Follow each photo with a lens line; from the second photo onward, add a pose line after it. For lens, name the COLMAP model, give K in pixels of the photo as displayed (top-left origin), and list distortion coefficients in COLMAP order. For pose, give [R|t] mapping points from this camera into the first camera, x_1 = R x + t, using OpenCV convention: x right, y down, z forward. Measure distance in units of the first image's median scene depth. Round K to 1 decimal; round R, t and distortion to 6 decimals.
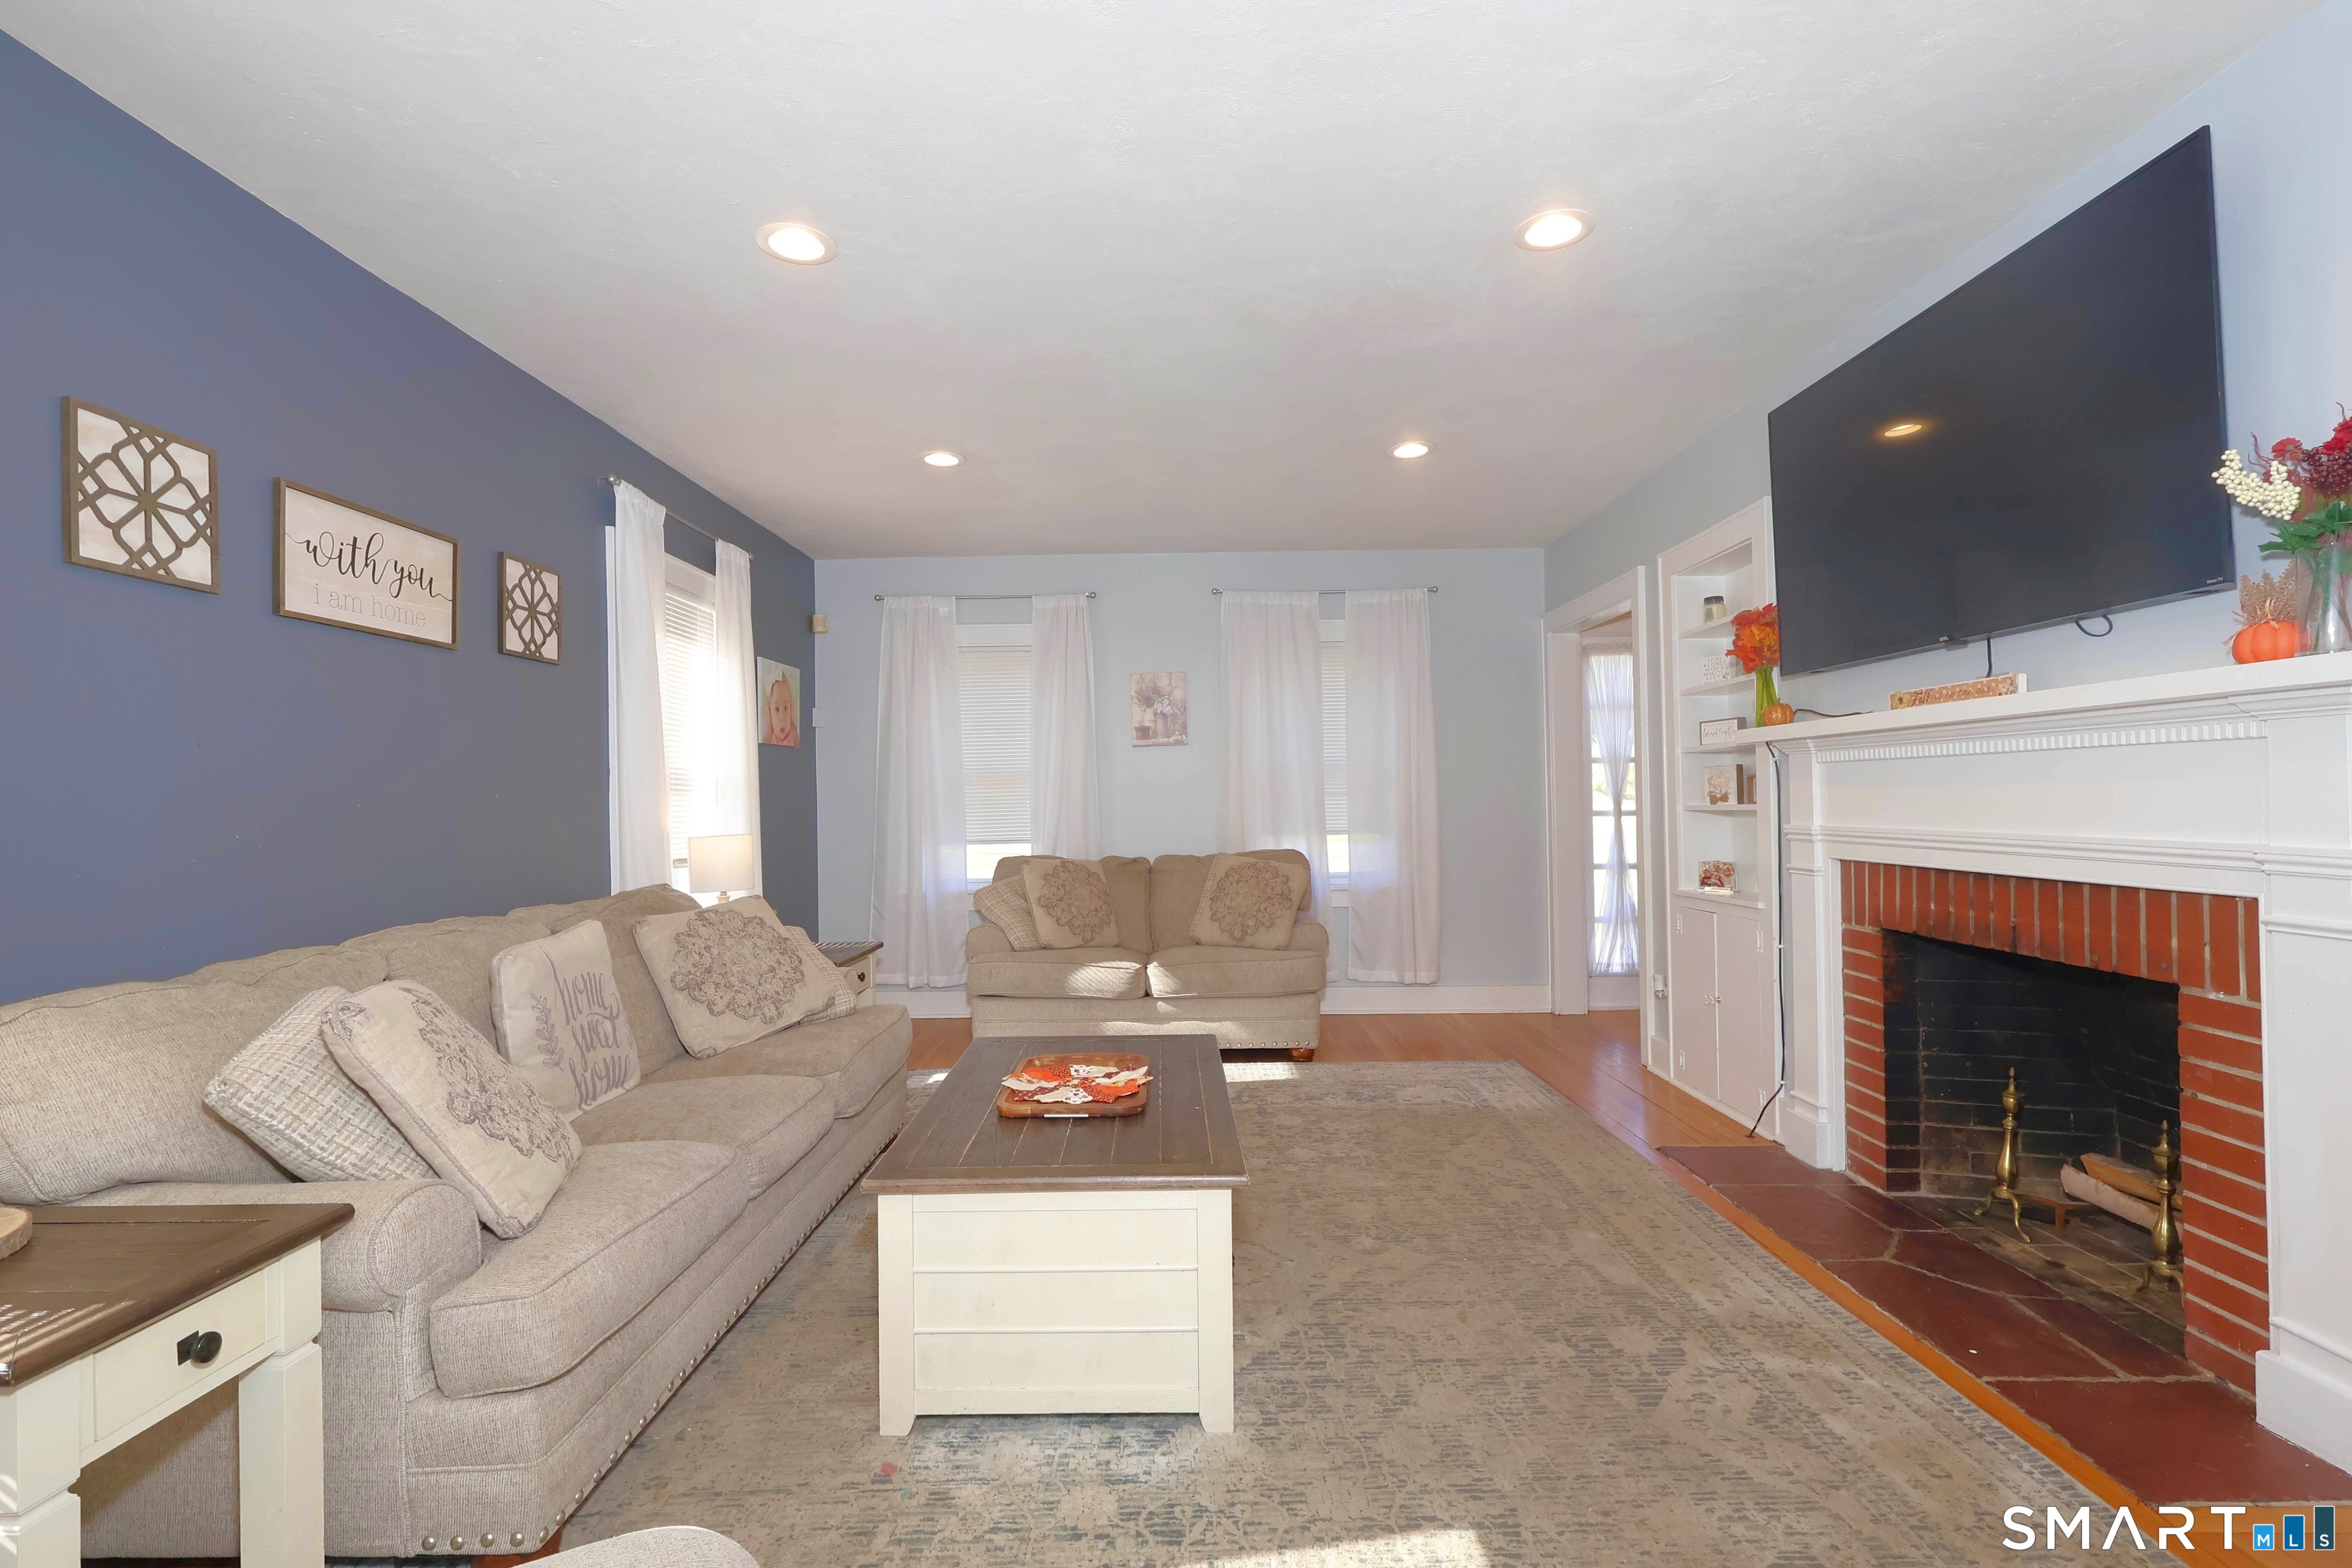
lens RADIAL K [[1087.2, 0, 1165.8], [0, 1087.2, 794.1], [0, 0, 1]] dist [-0.001550, -0.000060]
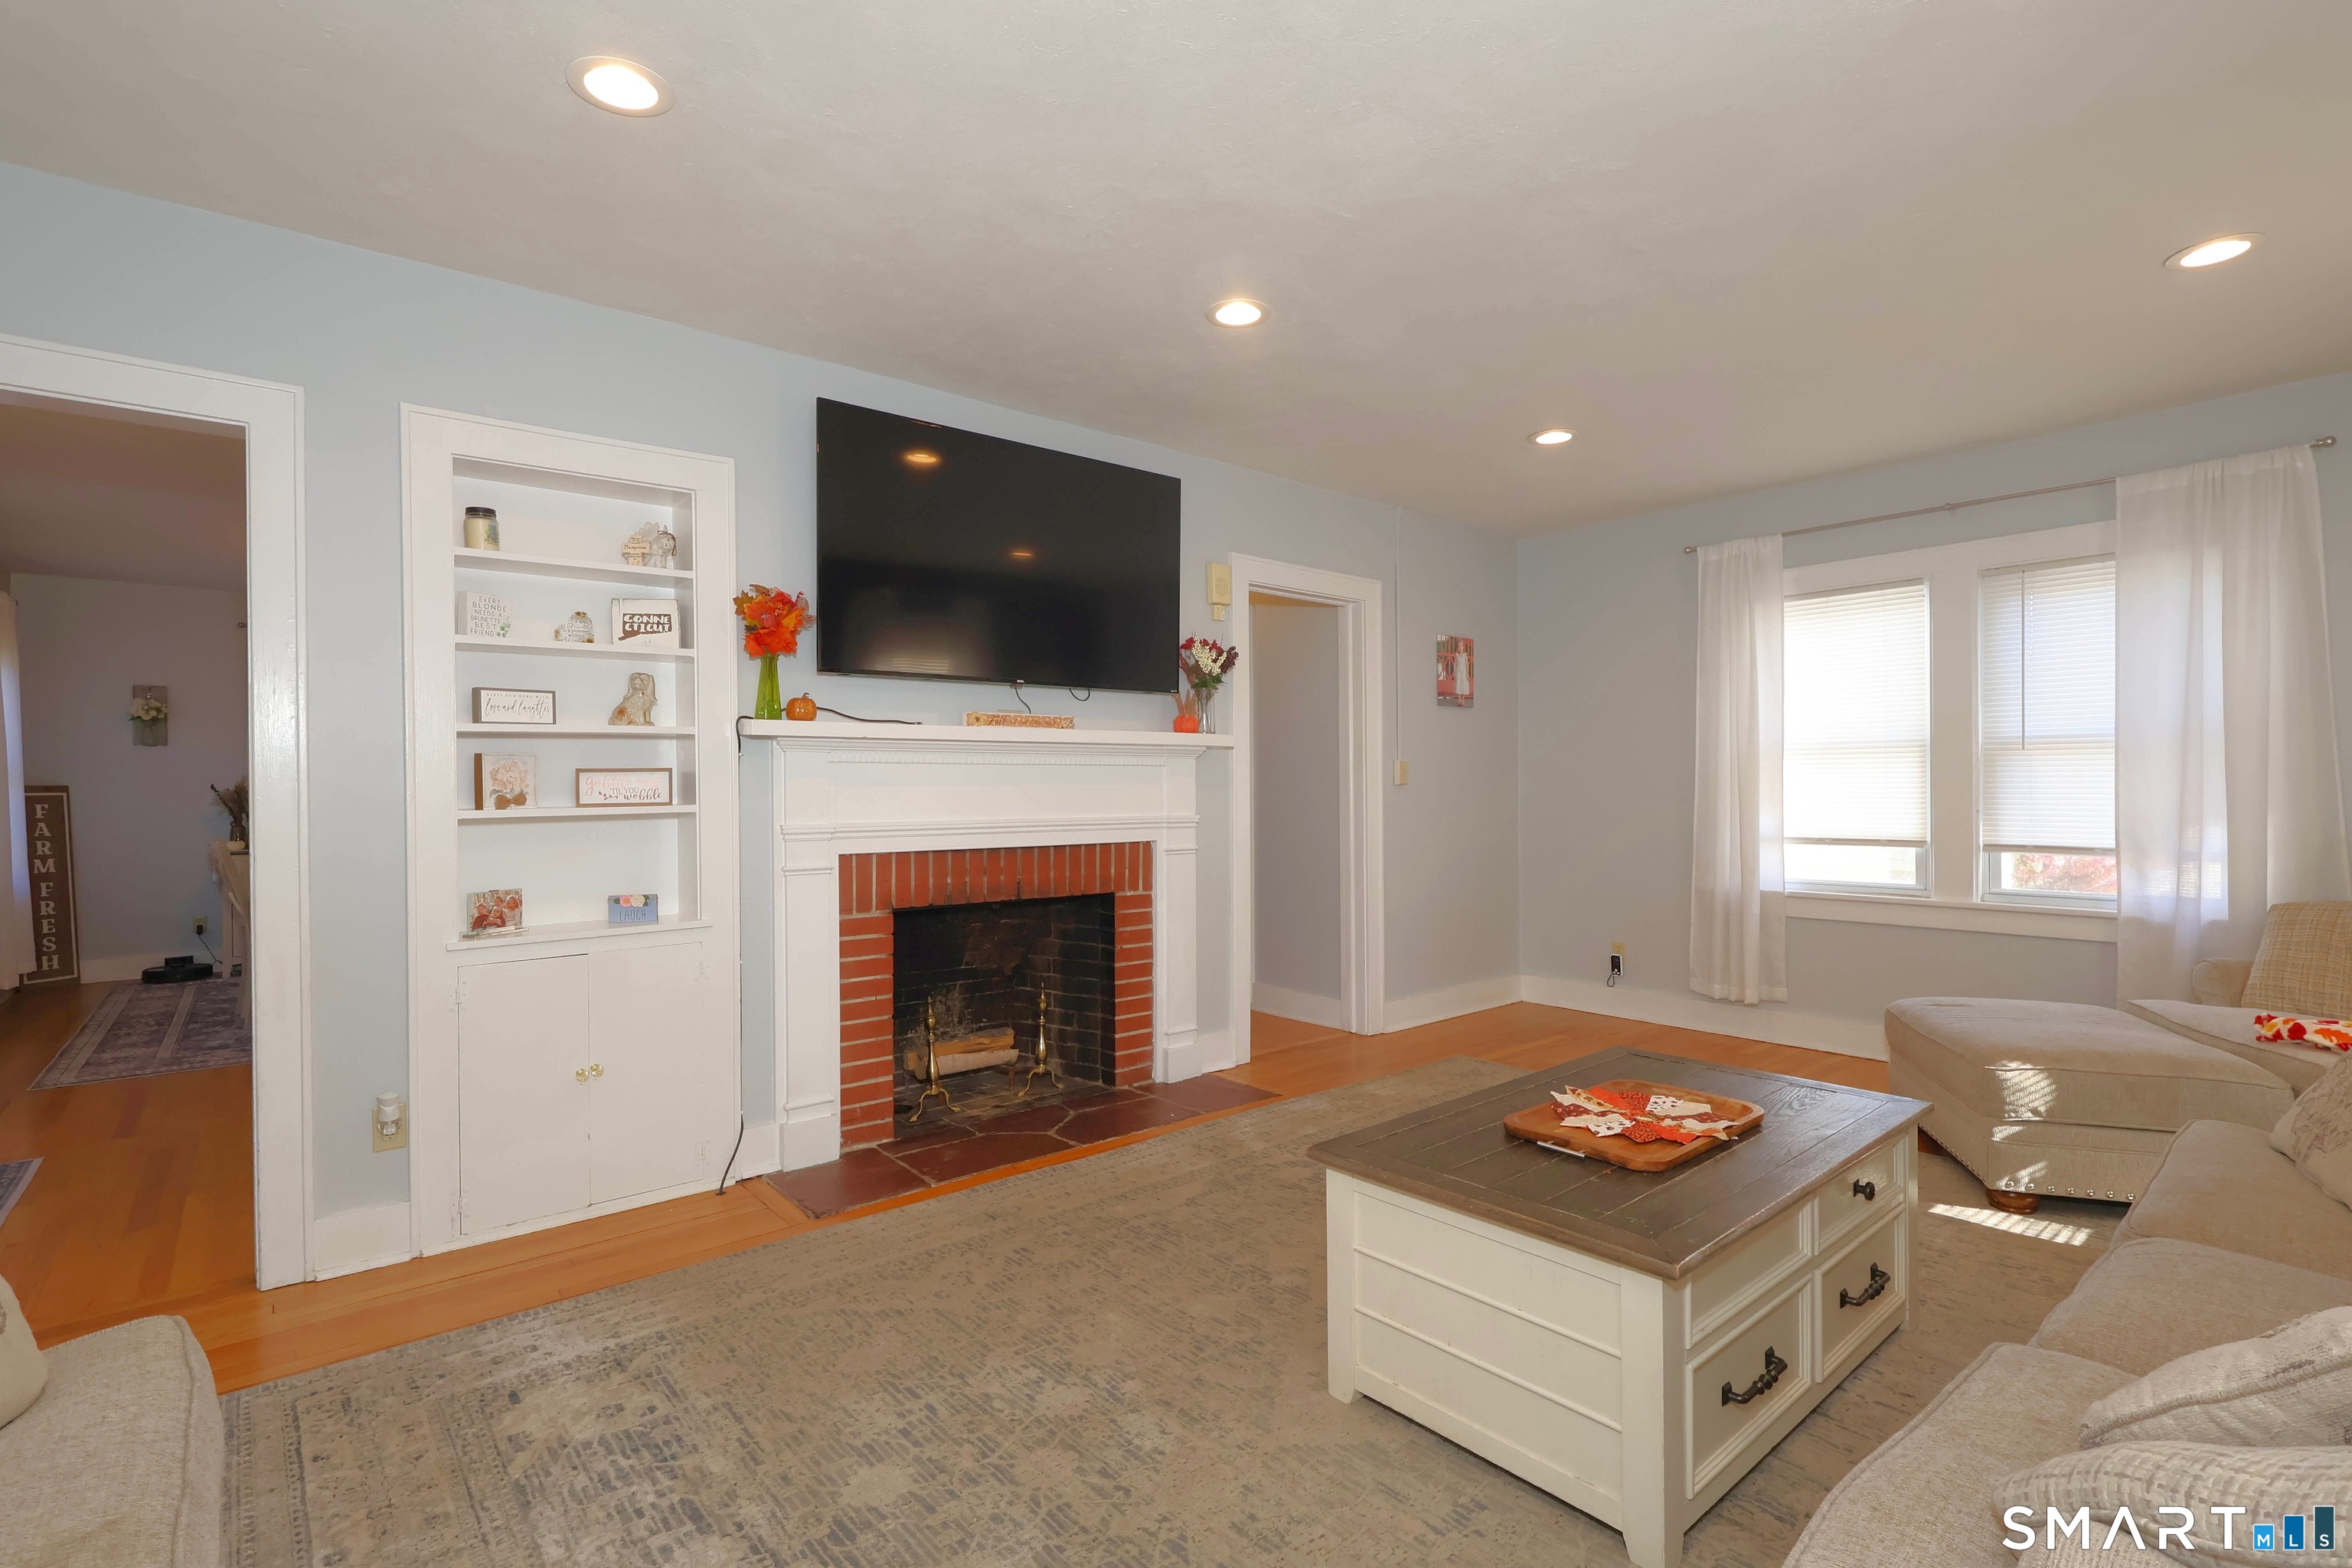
lens RADIAL K [[1087.2, 0, 1164.2], [0, 1087.2, 794.5], [0, 0, 1]] dist [-0.001550, -0.000060]
pose [[-0.644853, 0.013949, 0.764180, -0.434637], [0.012038, 0.999895, -0.008094, 0.015479], [-0.764212, 0.003980, -0.644953, 1.614945]]
